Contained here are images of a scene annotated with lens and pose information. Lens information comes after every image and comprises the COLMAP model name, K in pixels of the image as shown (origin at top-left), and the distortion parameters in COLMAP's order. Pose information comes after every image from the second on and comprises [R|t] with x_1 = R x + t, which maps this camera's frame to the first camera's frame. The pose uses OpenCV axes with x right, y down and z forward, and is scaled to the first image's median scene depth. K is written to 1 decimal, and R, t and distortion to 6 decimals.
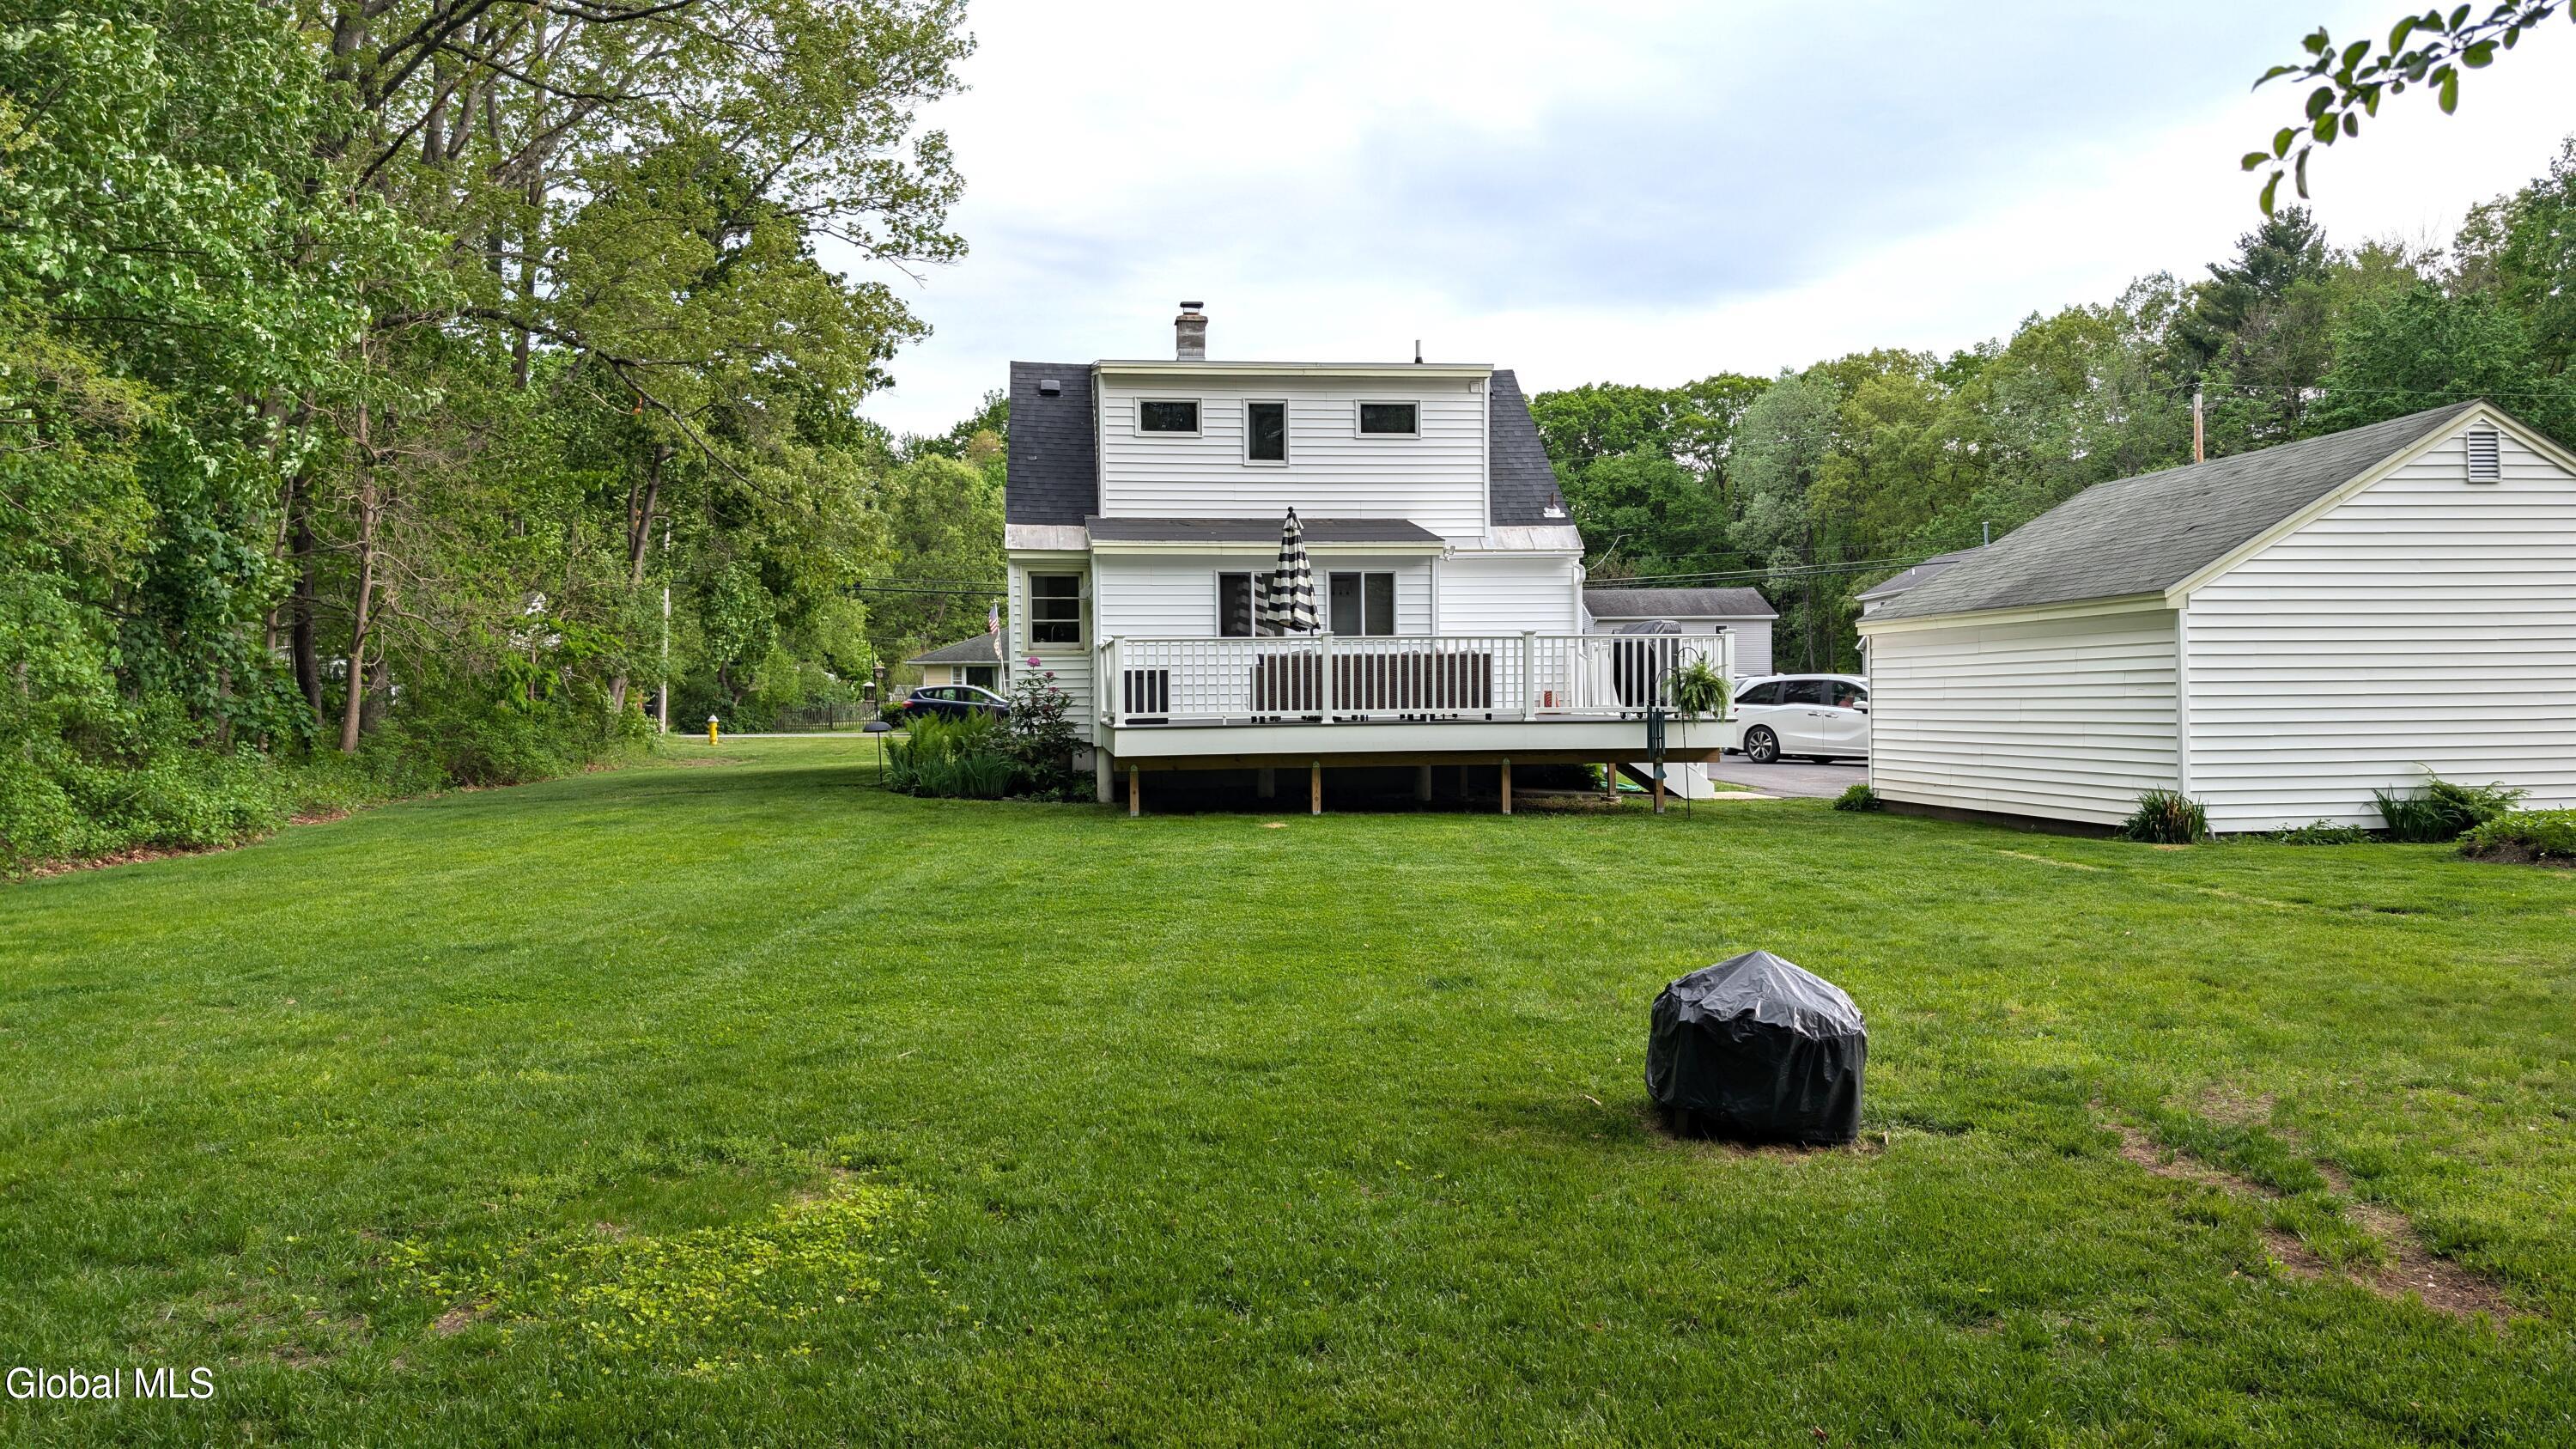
lens RADIAL K [[1847.8, 0, 1290.1], [0, 1847.8, 719.7], [0, 0, 1]] dist [0.069689, -0.018797]
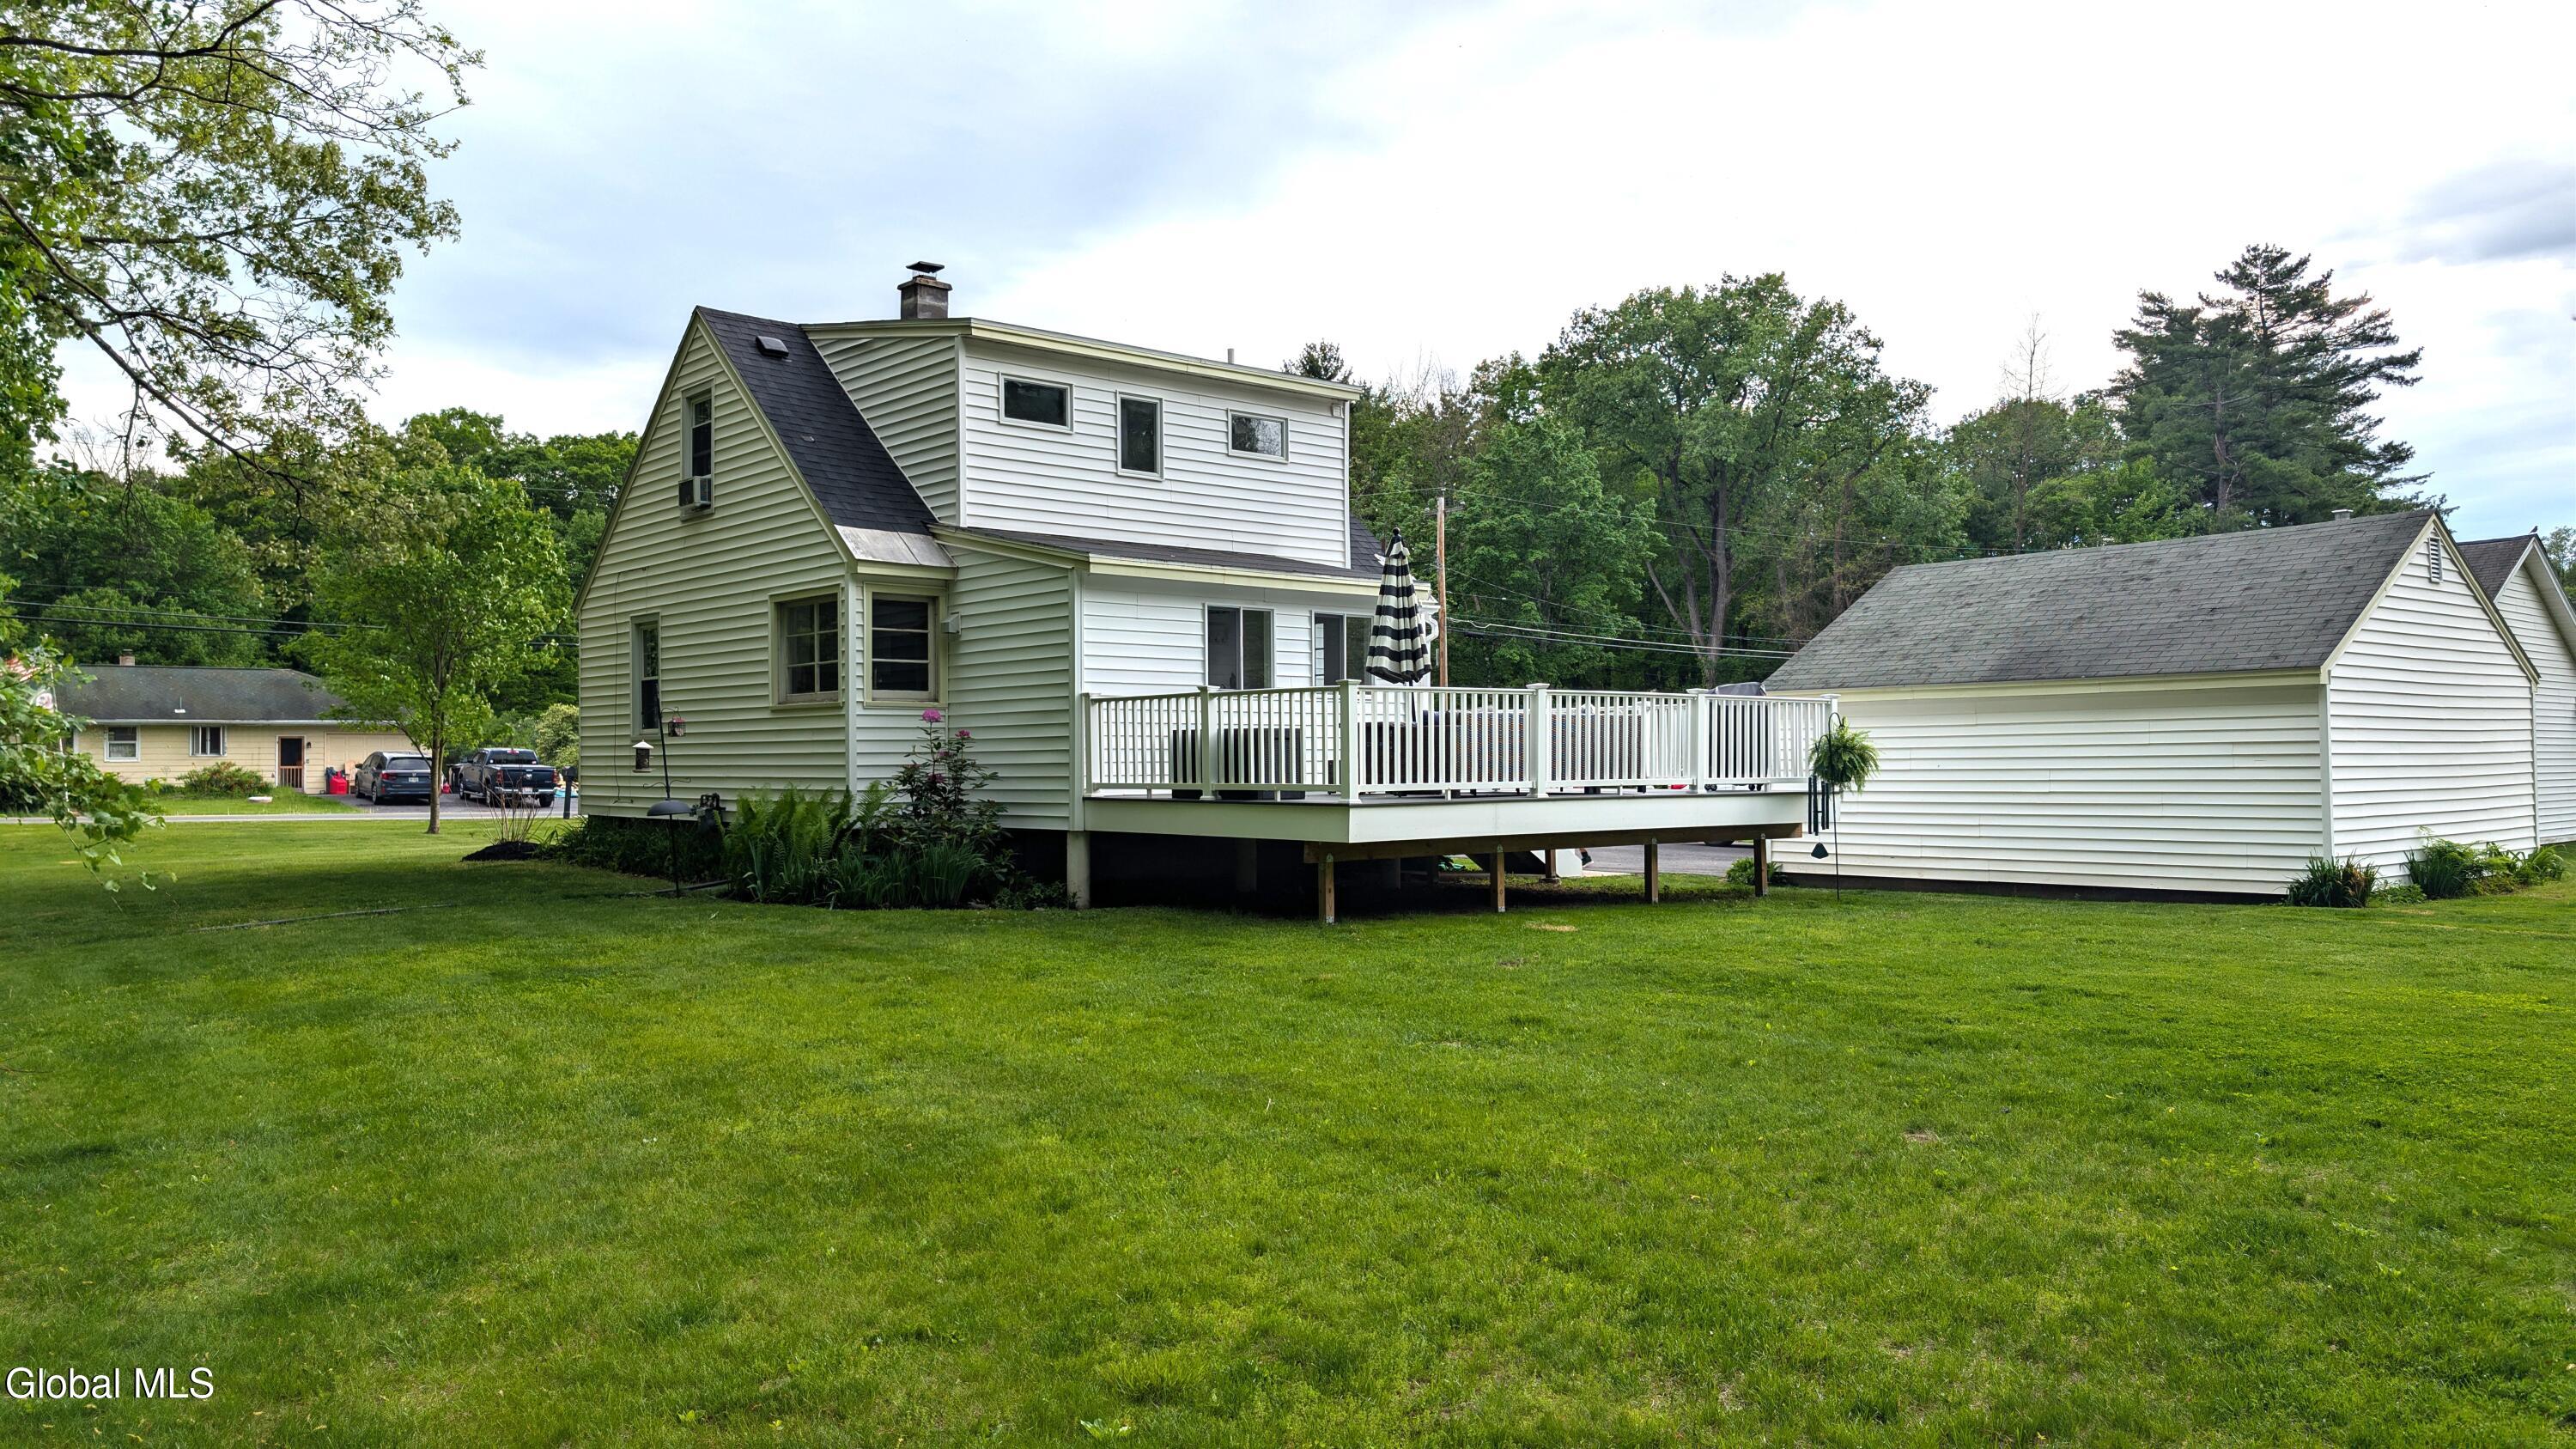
lens RADIAL K [[1847.8, 0, 1286.8], [0, 1847.8, 727.3], [0, 0, 1]] dist [0.069689, -0.018797]
pose [[0.831172, 0.015572, 0.555797, -0.408292], [0.005370, 0.999336, -0.036030, 0.000012], [-0.555989, 0.032931, 0.830537, 0.305943]]
